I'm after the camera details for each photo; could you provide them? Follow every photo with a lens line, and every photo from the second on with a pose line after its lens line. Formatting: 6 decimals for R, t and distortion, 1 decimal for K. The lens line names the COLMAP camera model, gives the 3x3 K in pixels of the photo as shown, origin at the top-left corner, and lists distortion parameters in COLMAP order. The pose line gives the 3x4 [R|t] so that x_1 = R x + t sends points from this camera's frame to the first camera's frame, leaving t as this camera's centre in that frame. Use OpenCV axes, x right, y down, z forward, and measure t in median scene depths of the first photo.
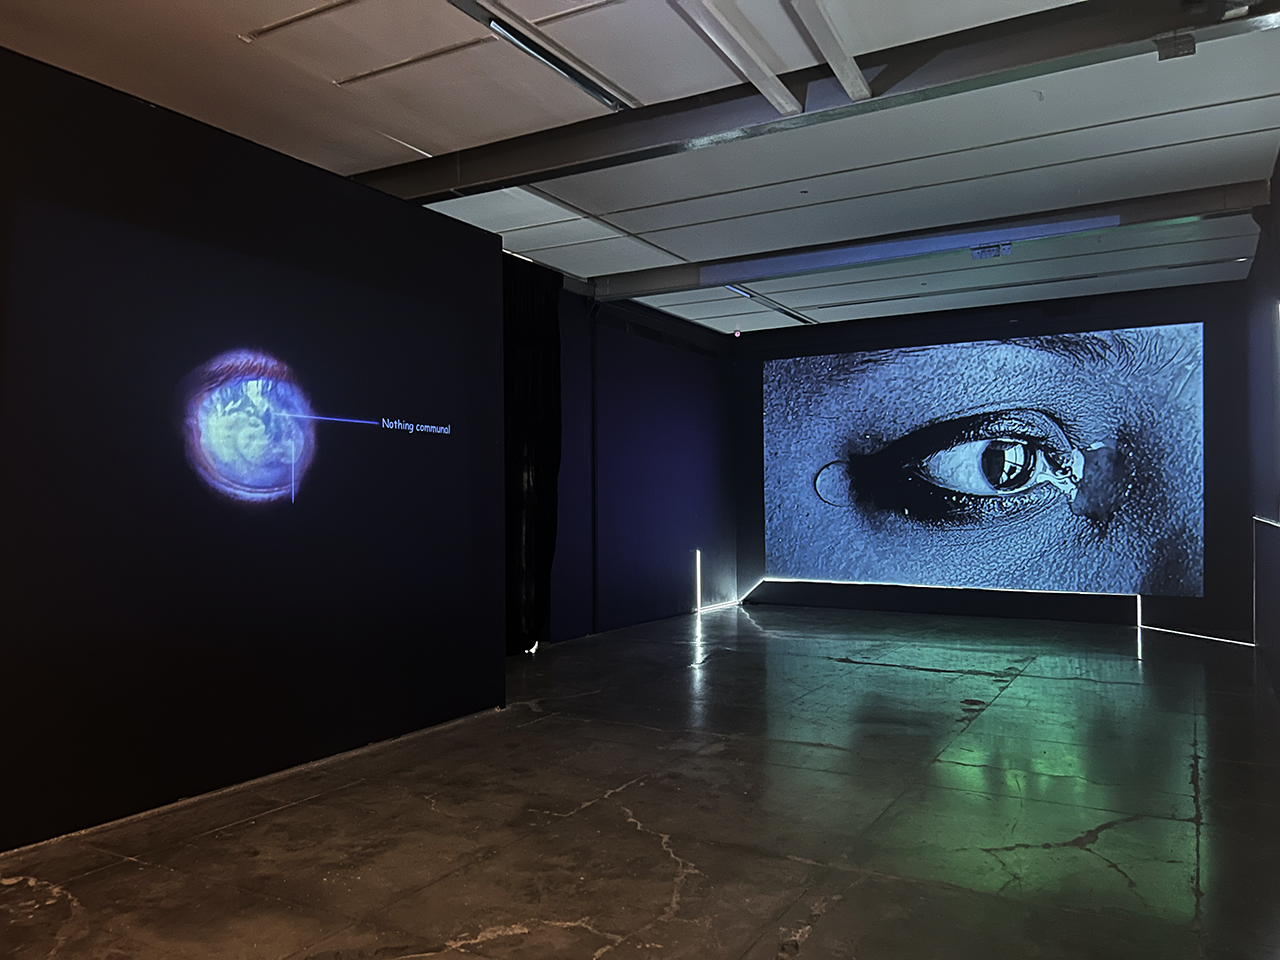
lens RADIAL K [[990.7, 0, 639.1], [0, 990.7, 521.5], [0, 0, 1]] dist [0.101140, -0.135800]
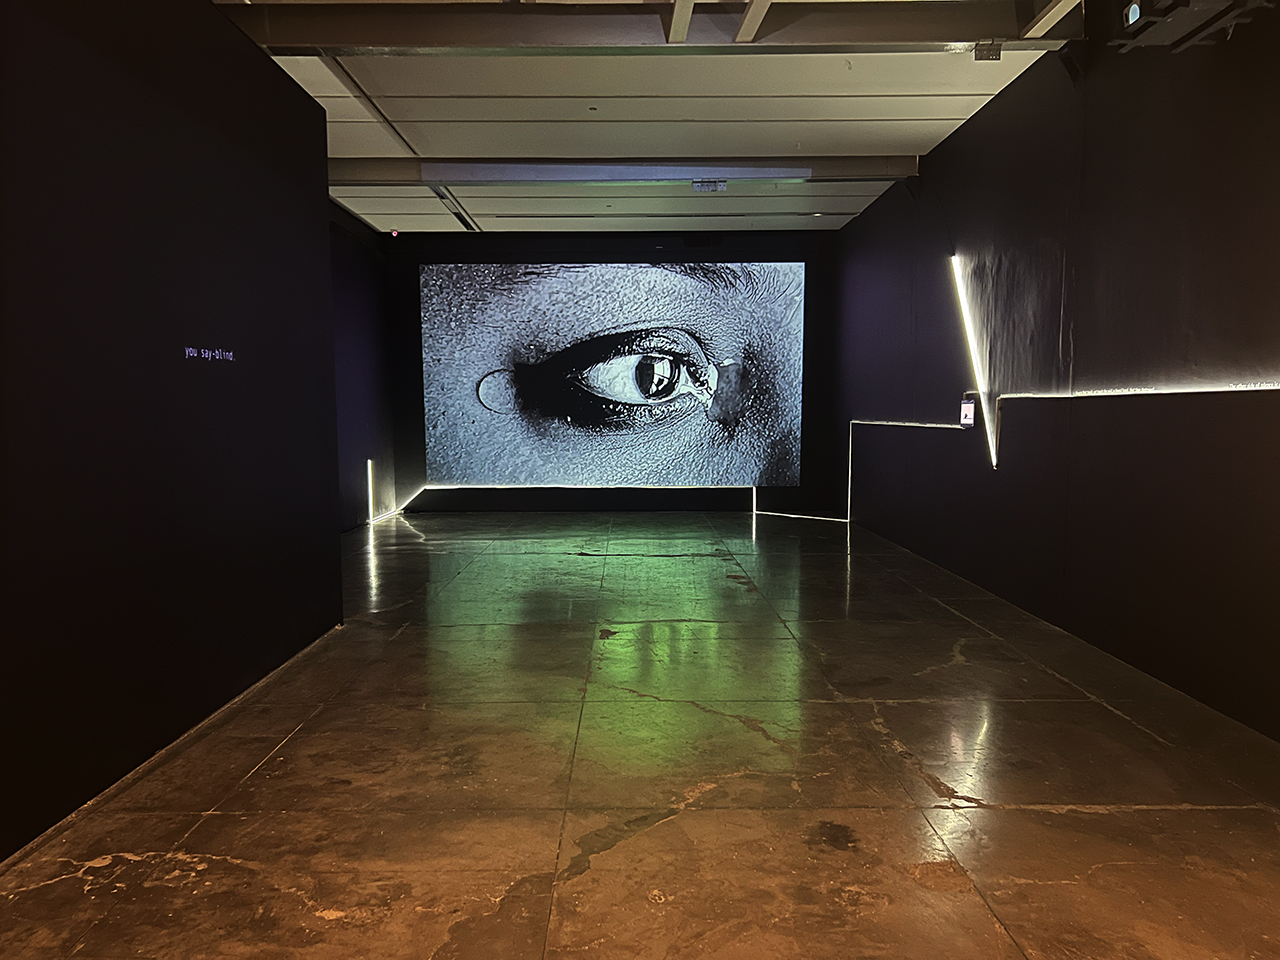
lens RADIAL K [[990.7, 0, 639.1], [0, 990.7, 521.5], [0, 0, 1]] dist [0.101140, -0.135800]
pose [[0.866033, -0.055174, 0.496934, -0.217973], [0.009534, 0.995534, 0.093917, 0.000772], [-0.499897, -0.076598, 0.862691, 0.026695]]
